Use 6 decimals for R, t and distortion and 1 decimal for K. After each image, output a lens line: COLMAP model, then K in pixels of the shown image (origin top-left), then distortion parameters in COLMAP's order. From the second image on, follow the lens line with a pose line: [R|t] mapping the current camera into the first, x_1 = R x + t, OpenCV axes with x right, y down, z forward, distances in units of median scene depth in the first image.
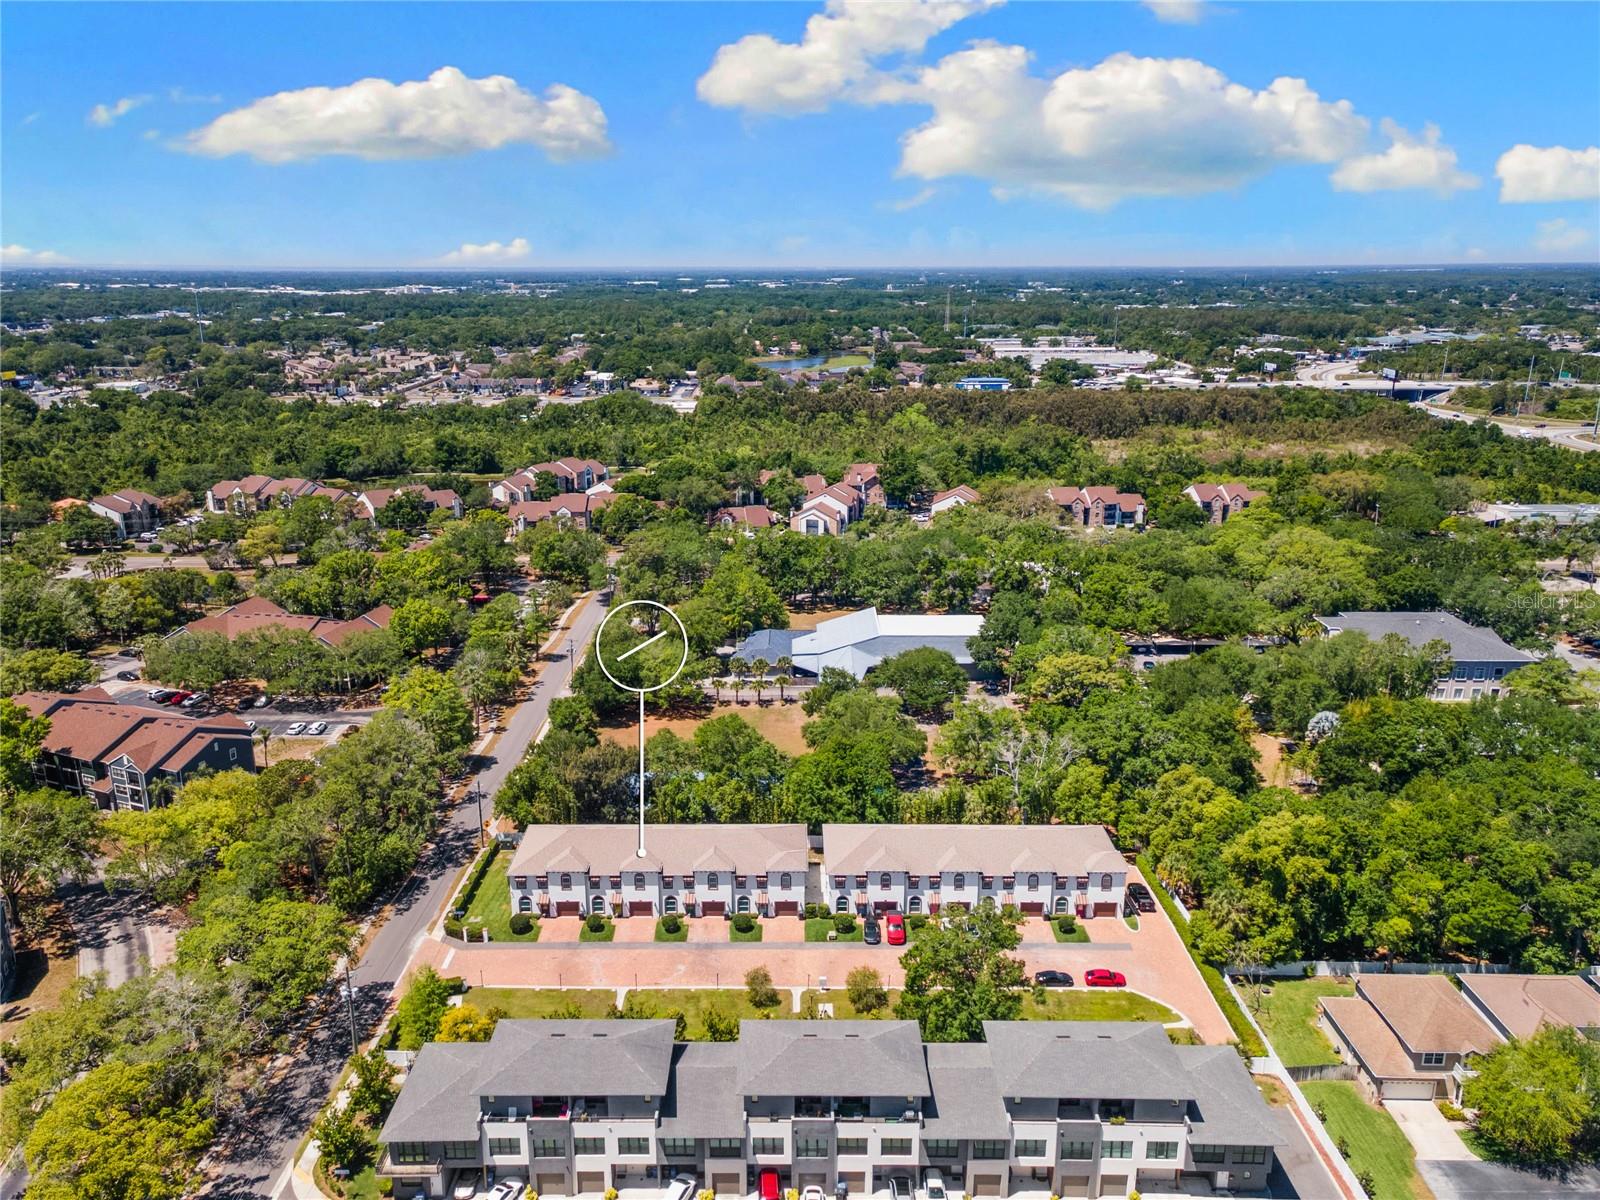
lens RADIAL K [[1205.2, 0, 803.6], [0, 1205.2, 595.5], [0, 0, 1]] dist [0.045890, -0.004407]
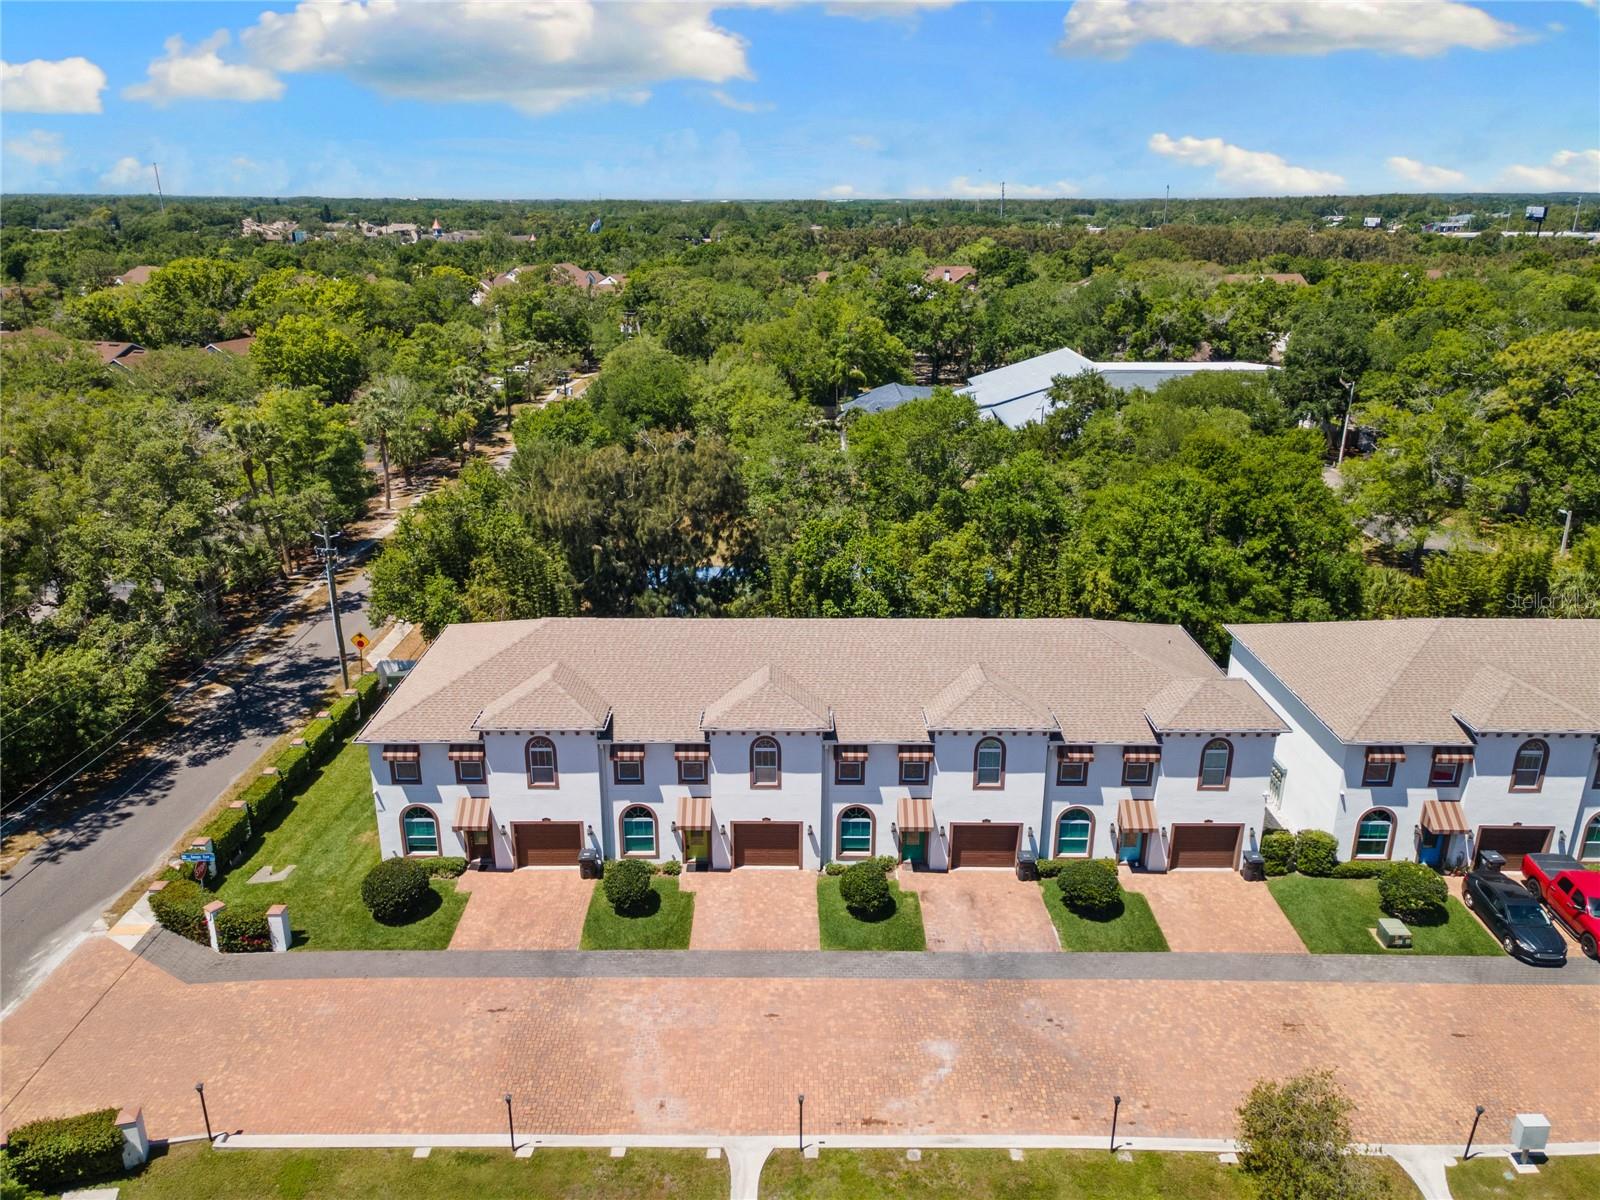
lens RADIAL K [[1205.2, 0, 789.9], [0, 1205.2, 589.4], [0, 0, 1]] dist [0.045890, -0.004407]
pose [[0.999900, -0.002082, -0.014000, -0.123155], [0.002802, 0.998665, 0.051582, 0.171723], [0.013874, -0.051616, 0.998571, 0.671231]]
